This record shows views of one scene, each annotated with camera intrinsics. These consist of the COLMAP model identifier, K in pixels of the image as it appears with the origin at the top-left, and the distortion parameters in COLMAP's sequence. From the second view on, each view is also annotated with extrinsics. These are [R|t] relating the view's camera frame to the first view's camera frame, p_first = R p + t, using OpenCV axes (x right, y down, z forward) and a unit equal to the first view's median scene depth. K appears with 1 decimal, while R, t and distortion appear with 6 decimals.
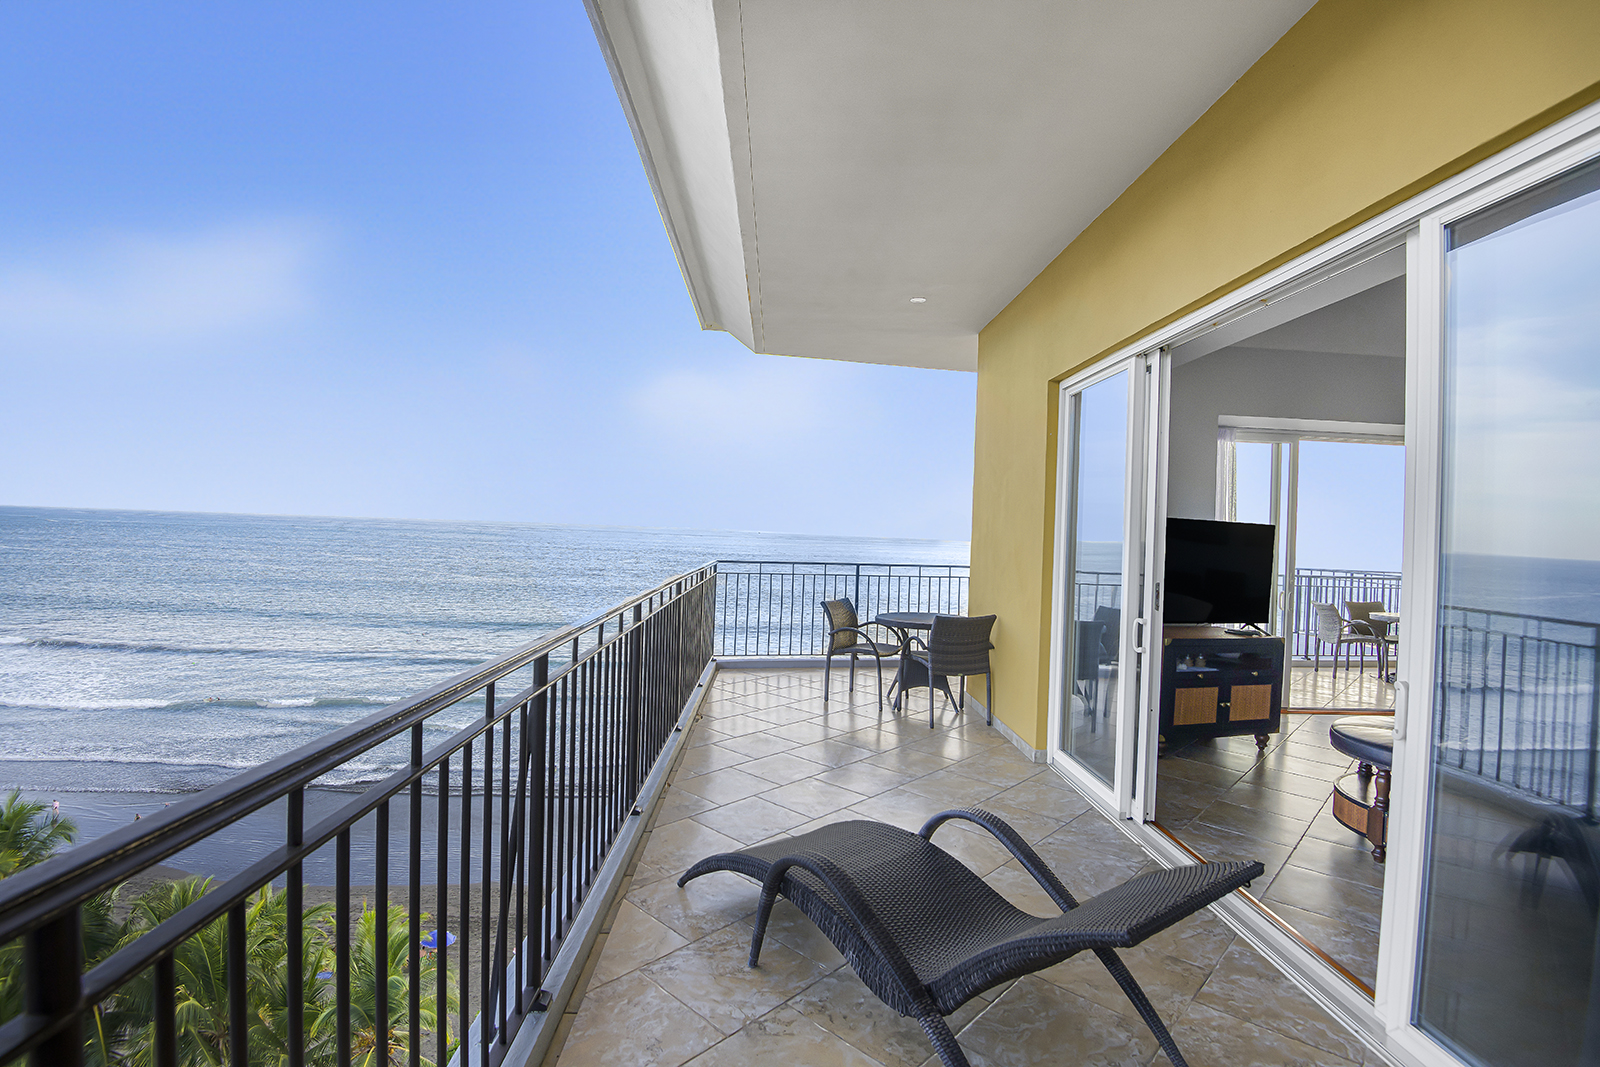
lens RADIAL K [[775.9, 0, 798.2], [0, 775.9, 535.9], [0, 0, 1]] dist [-0.039563, -0.005441]
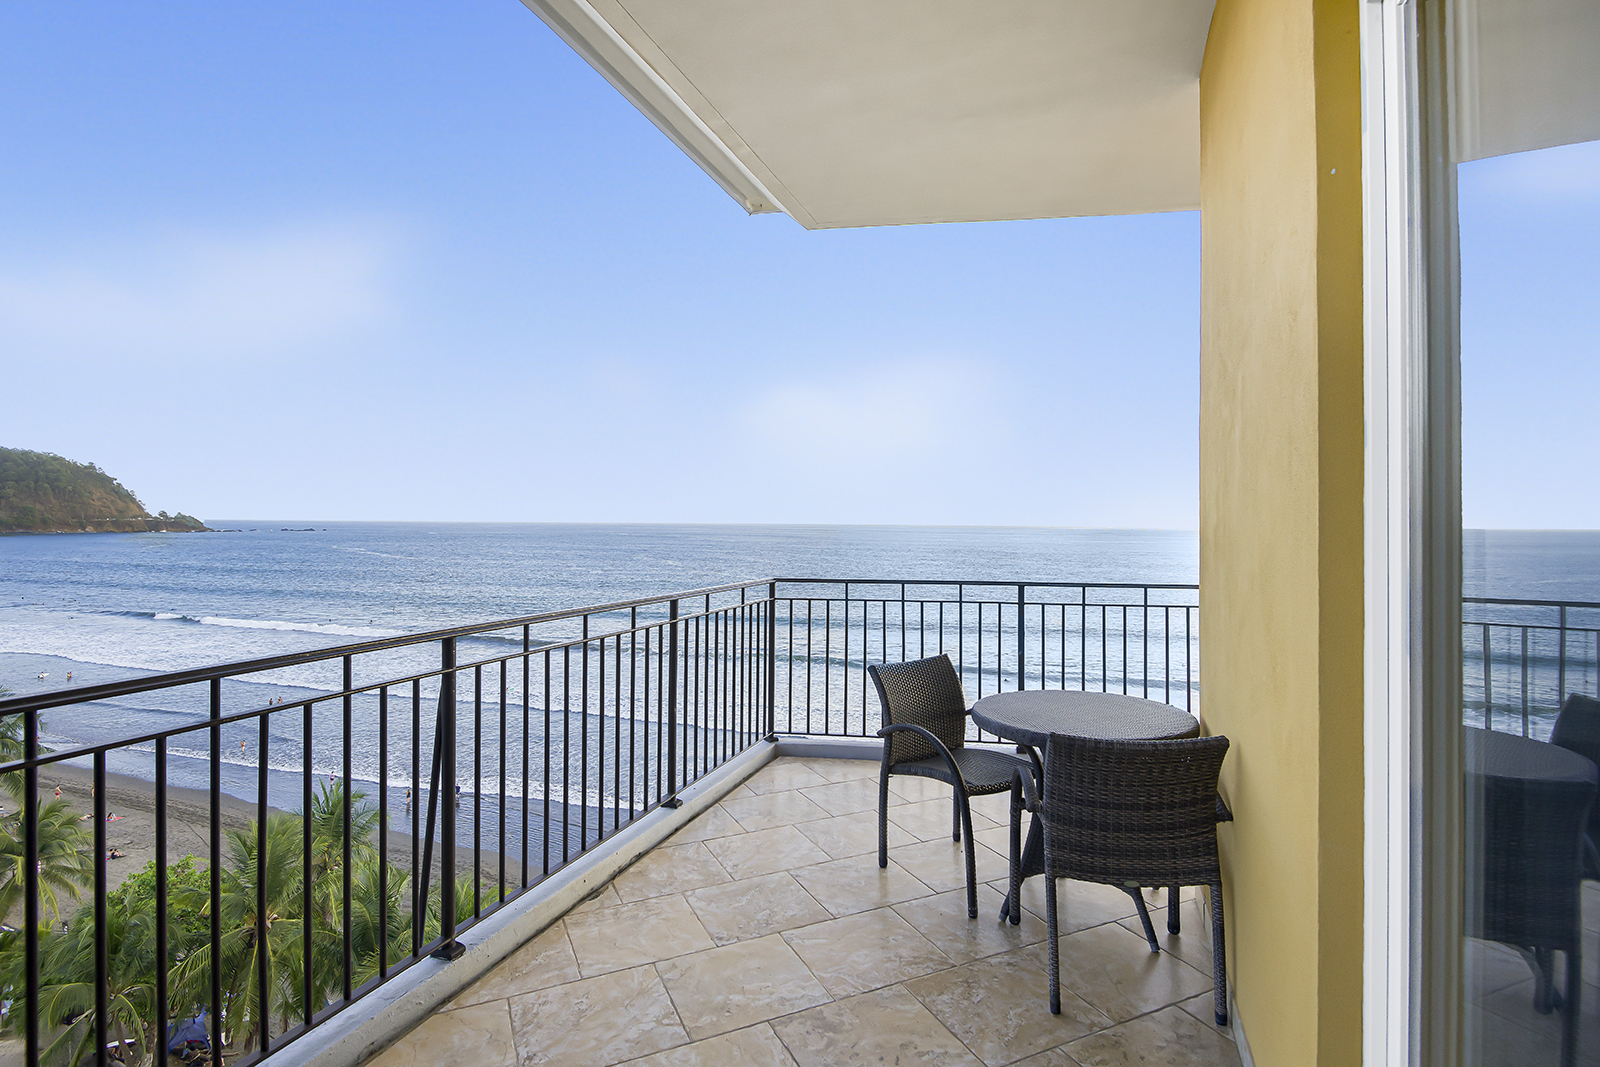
lens RADIAL K [[775.9, 0, 794.1], [0, 775.9, 540.7], [0, 0, 1]] dist [-0.039563, -0.005441]
pose [[0.916772, -0.009029, -0.399308, 0.188779], [0.008141, 0.999959, -0.003922, 0.003827], [0.399327, 0.000345, 0.916809, 0.515228]]
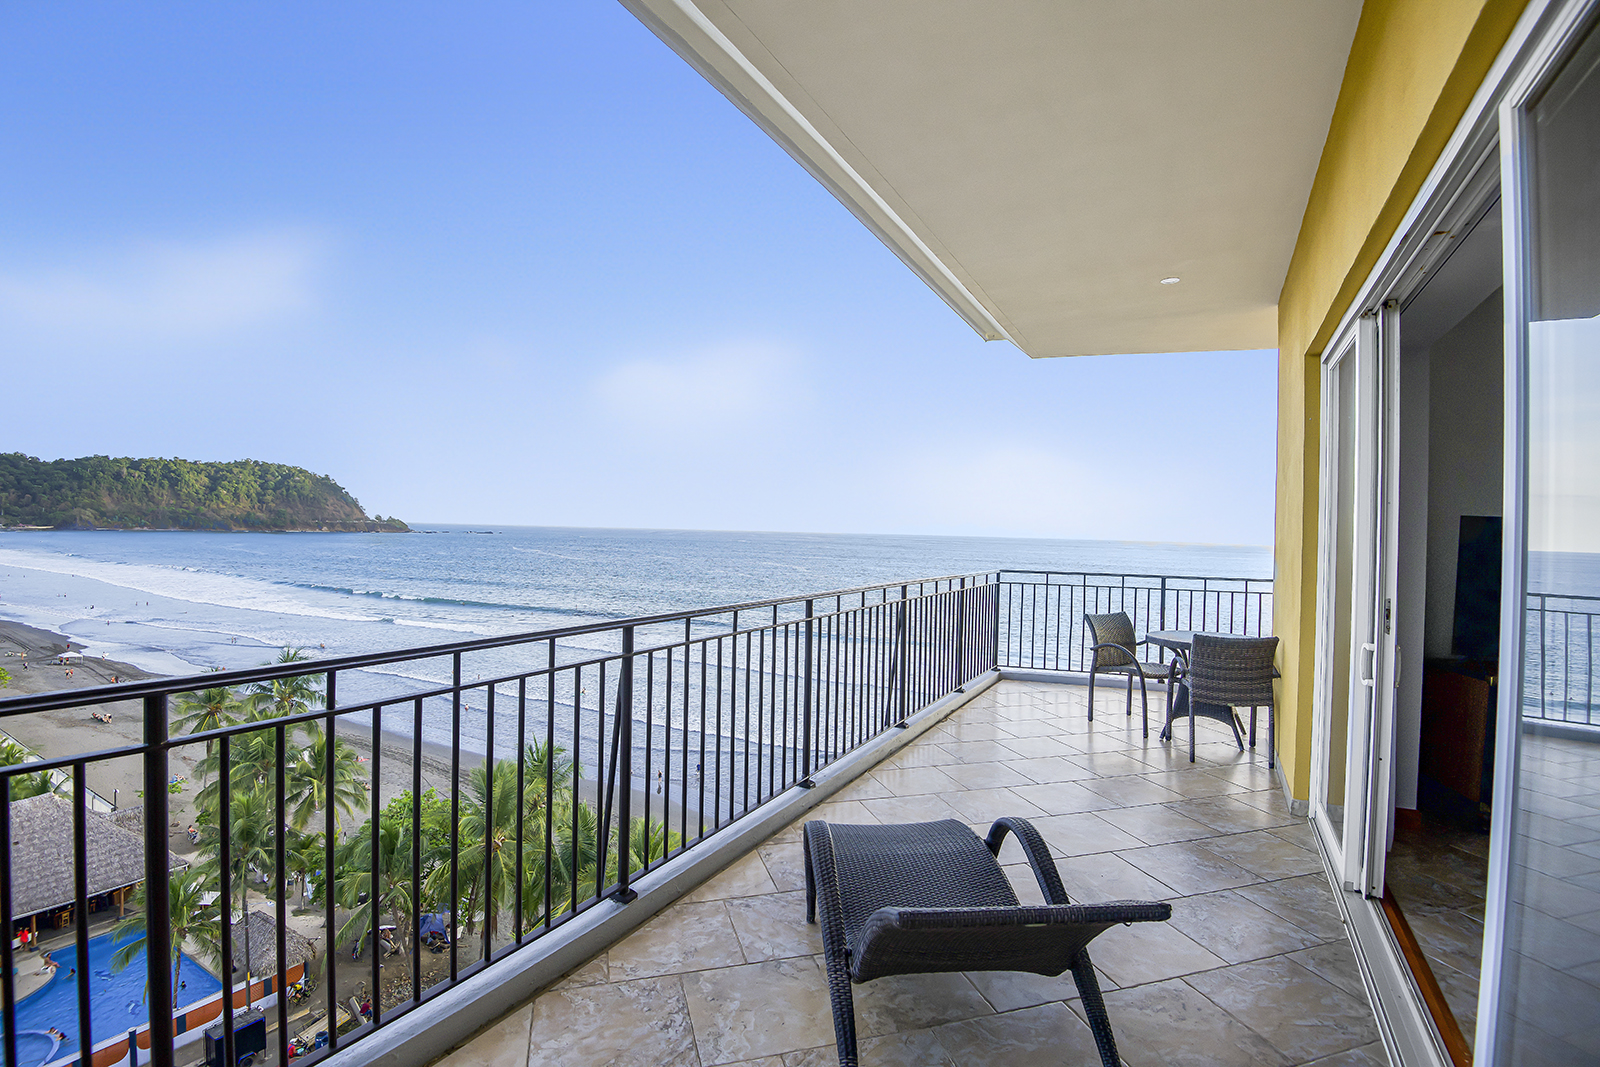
lens RADIAL K [[775.9, 0, 785.0], [0, 775.9, 543.2], [0, 0, 1]] dist [-0.039563, -0.005441]
pose [[0.850477, -0.000059, -0.526012, 0.213807], [-0.005178, 0.999951, -0.008484, 0.008571], [0.525987, 0.009939, 0.850435, 0.010045]]
